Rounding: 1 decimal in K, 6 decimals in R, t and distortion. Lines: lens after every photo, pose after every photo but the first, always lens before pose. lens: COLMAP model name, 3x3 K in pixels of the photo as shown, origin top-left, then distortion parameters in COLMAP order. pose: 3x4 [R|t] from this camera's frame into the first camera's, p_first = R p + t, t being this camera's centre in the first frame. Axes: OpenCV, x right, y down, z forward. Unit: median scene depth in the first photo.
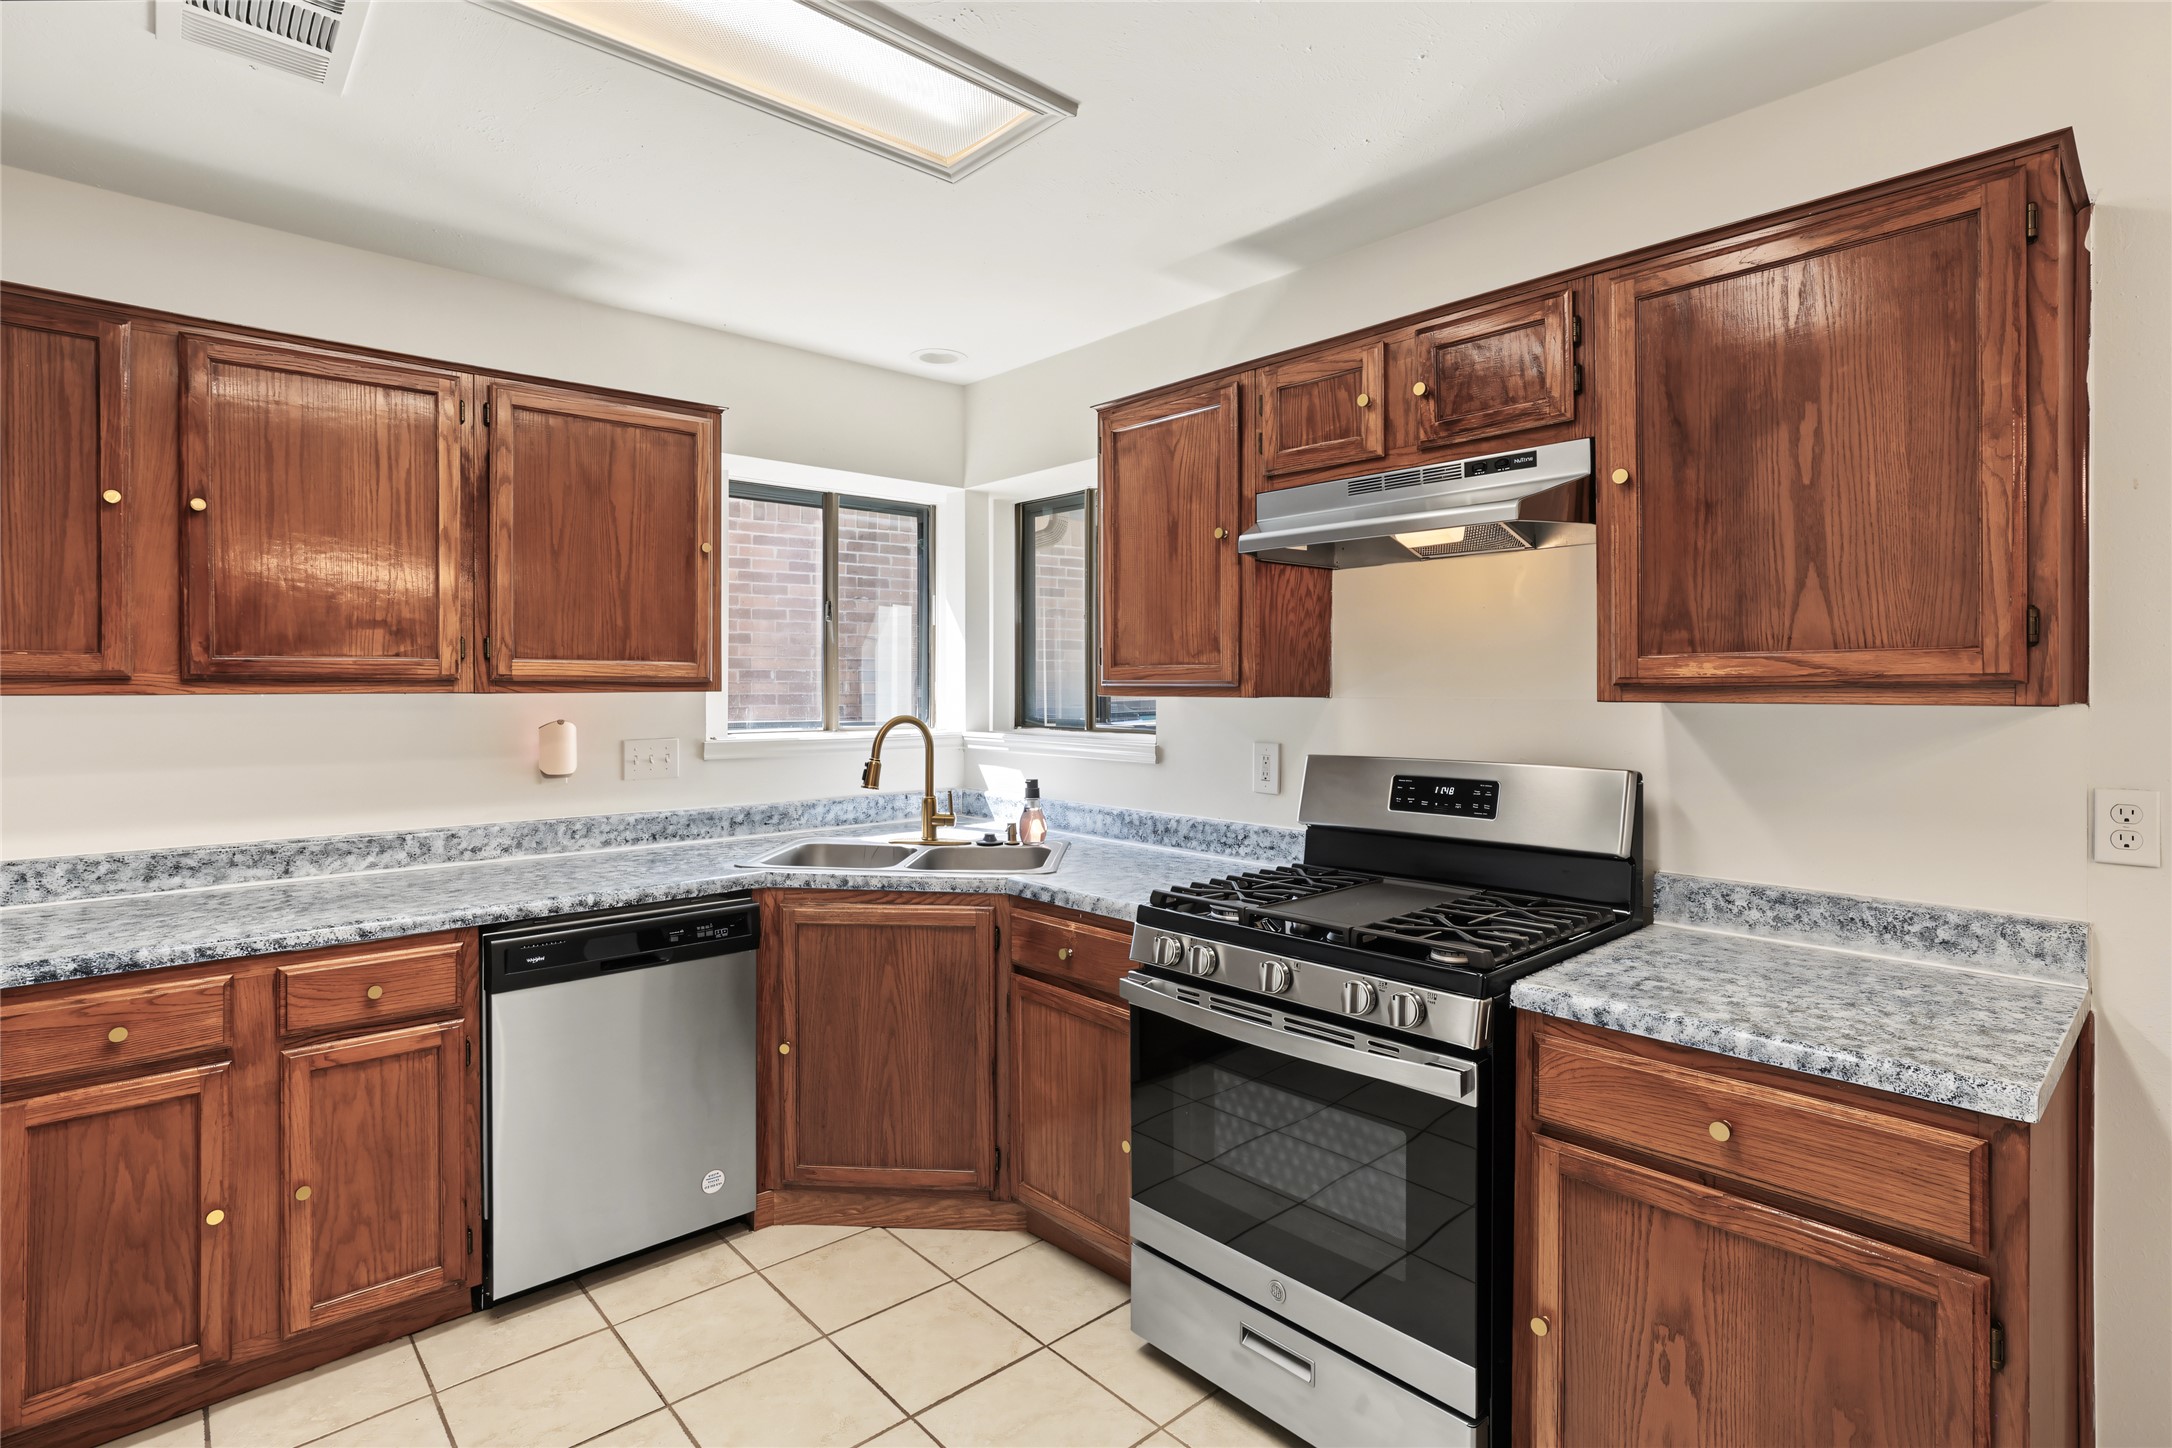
lens RADIAL K [[1054.9, 0, 1075.1], [0, 1054.9, 691.2], [0, 0, 1]] dist [-0.038246, 0.024898]
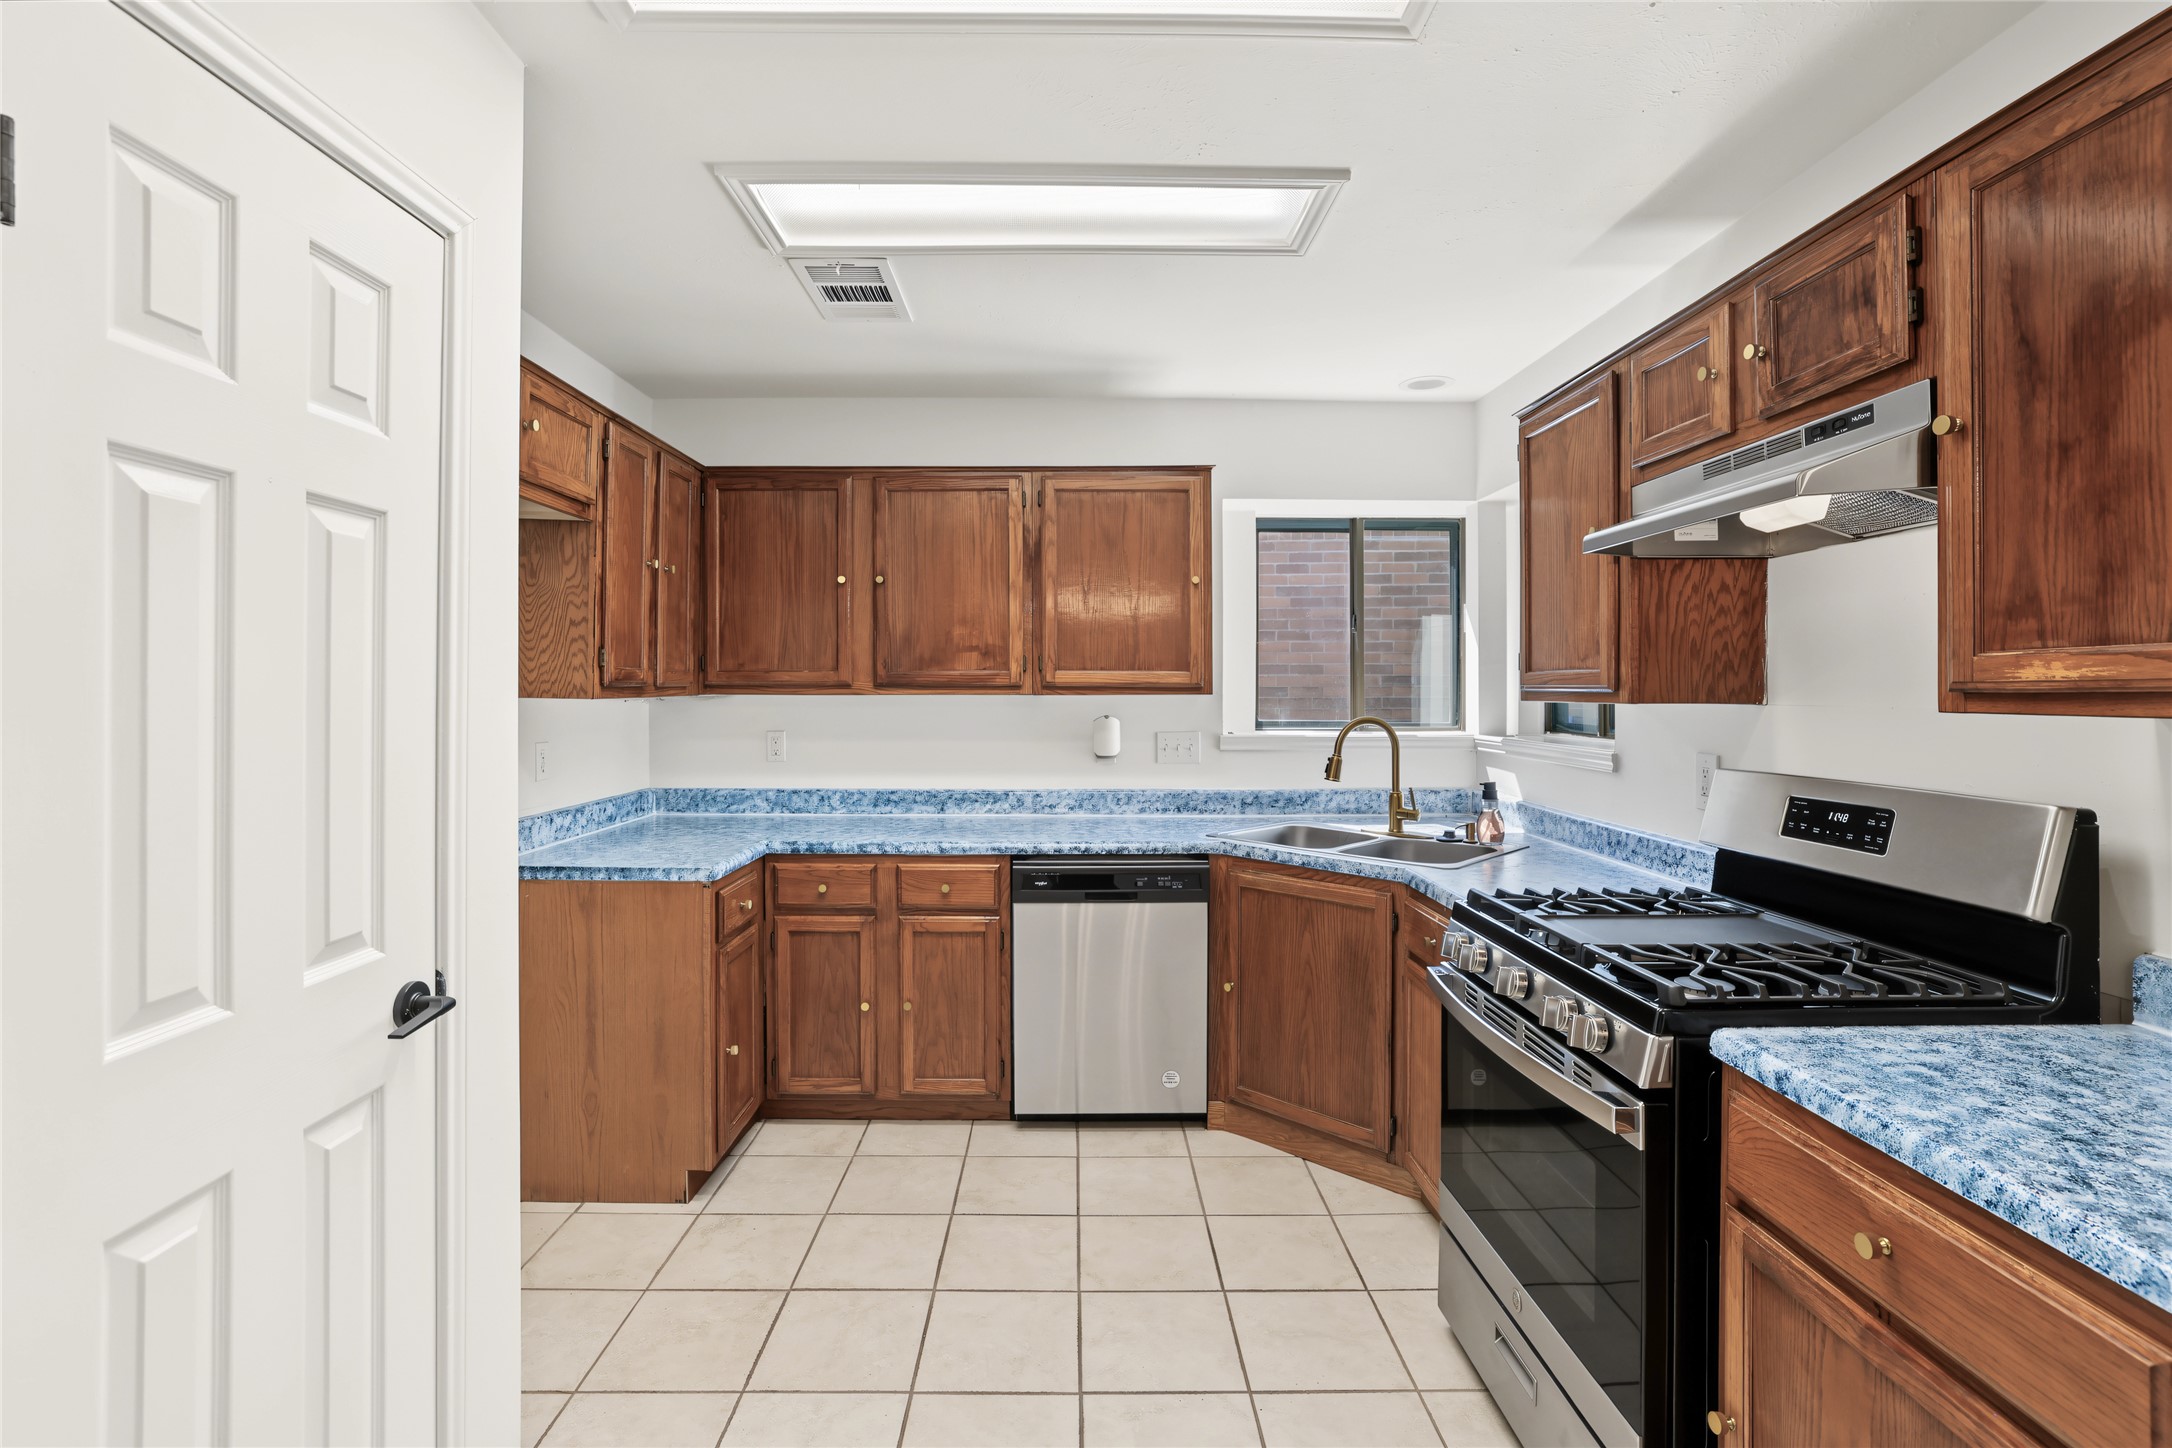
lens RADIAL K [[989.1, 0, 1084.7], [0, 989.1, 694.3], [0, 0, 1]] dist [-0.042086, 0.022219]
pose [[0.758879, 0.004378, -0.651217, 0.394412], [-0.004720, 0.999988, 0.001222, -0.001167], [0.651214, 0.002147, 0.758891, 0.022389]]
